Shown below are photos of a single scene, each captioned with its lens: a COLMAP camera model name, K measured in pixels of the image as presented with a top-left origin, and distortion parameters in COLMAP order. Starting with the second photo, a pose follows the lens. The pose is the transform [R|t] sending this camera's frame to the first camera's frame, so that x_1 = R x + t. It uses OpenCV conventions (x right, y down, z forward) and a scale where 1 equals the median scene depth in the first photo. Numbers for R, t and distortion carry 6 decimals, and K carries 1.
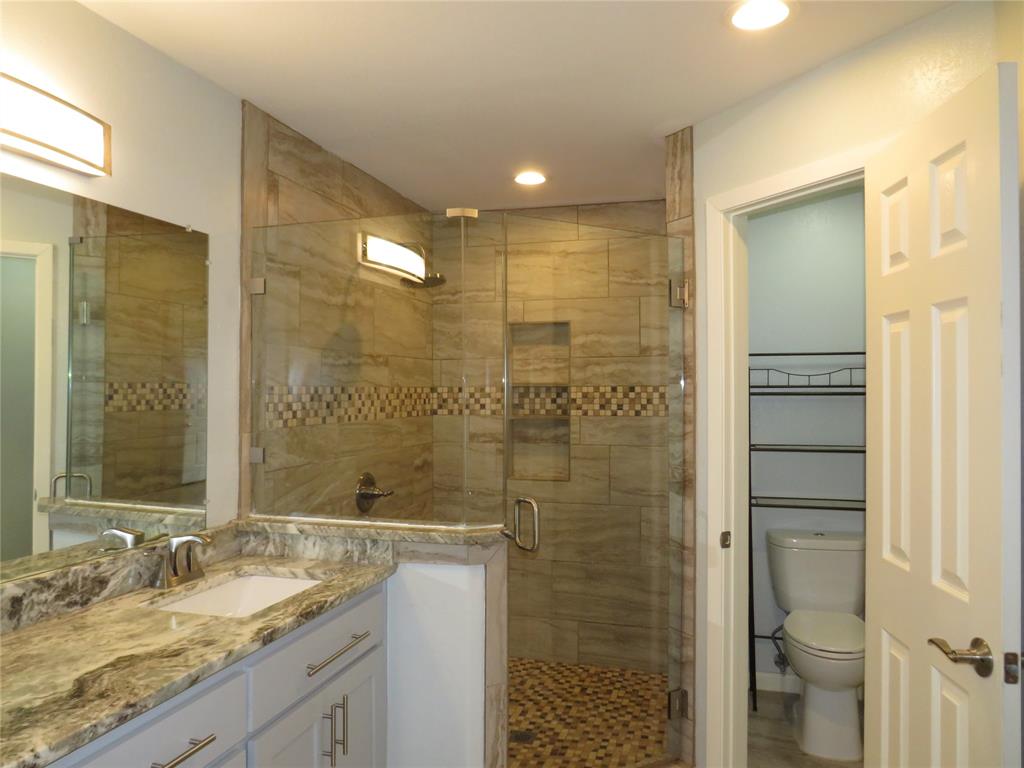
lens RADIAL K [[727.7, 0, 512.0], [0, 727.7, 384.0], [0, 0, 1]] dist [-0.024366, 0.007550]
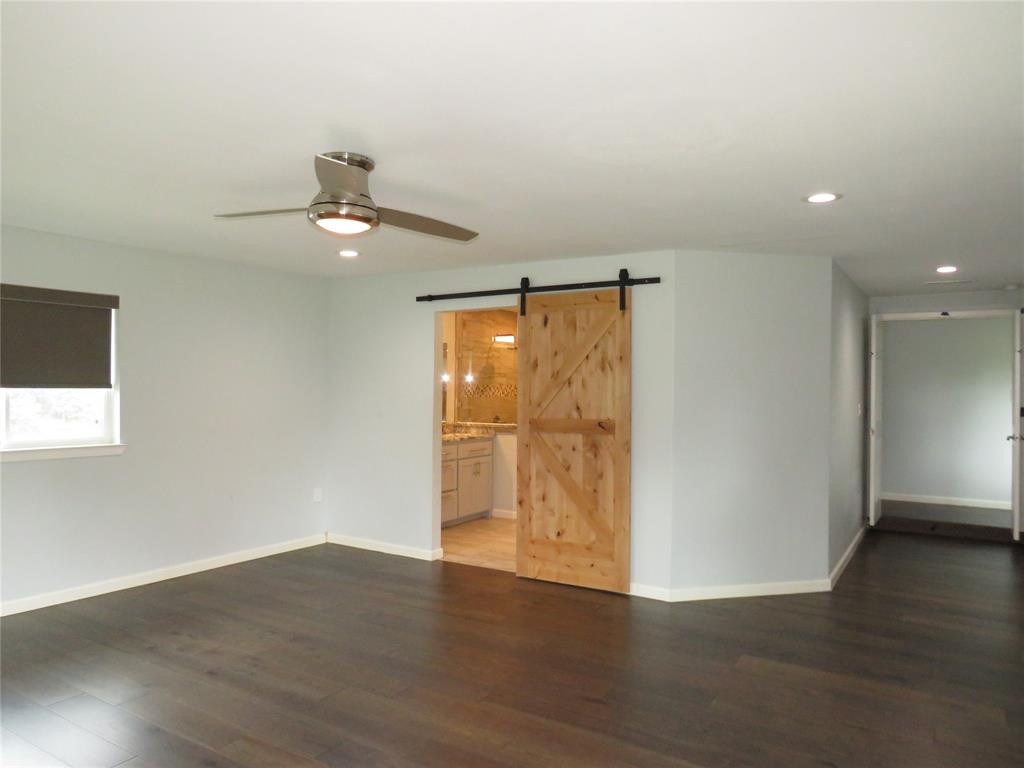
lens RADIAL K [[727.7, 0, 512.0], [0, 727.7, 384.0], [0, 0, 1]] dist [-0.024366, 0.007550]
pose [[0.965563, 0.006631, -0.260085, 0.610272], [-0.004728, 0.999957, 0.007944, -0.022448], [0.260127, -0.006441, 0.965553, -1.760876]]
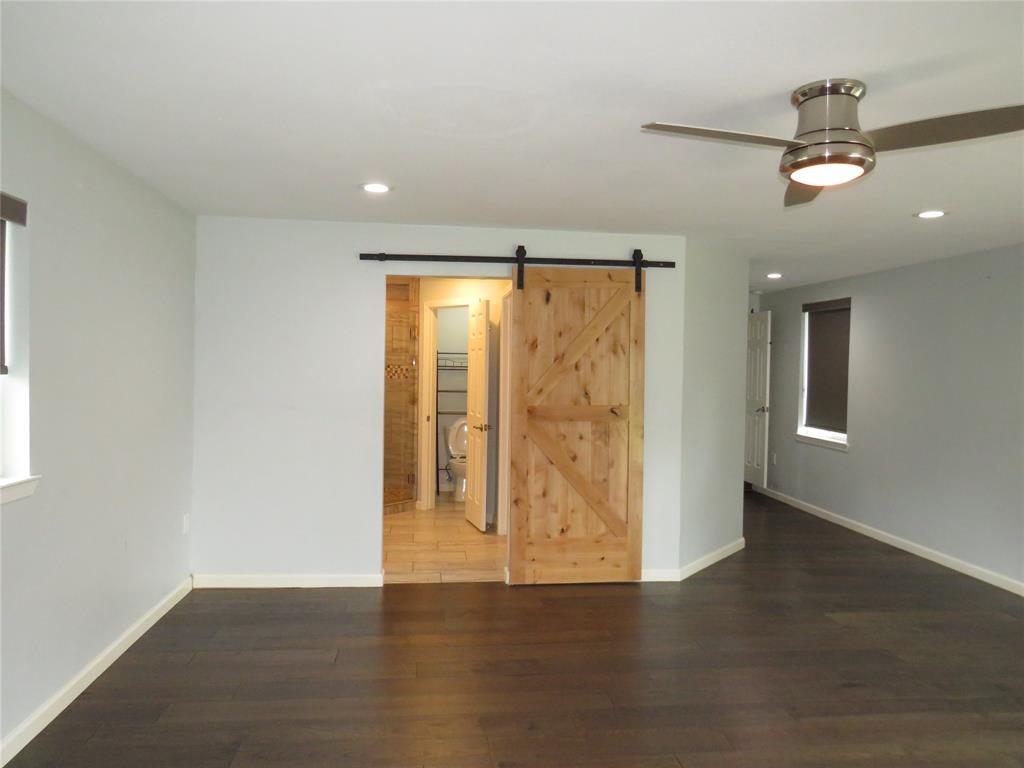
lens RADIAL K [[719.4, 0, 512.0], [0, 719.4, 384.0], [0, 0, 1]] dist [-0.025853, -0.006572]
pose [[0.917882, 0.004095, 0.396833, -0.444465], [-0.018518, 0.999300, 0.032521, -0.022334], [-0.396422, -0.037199, 0.917314, -1.452849]]
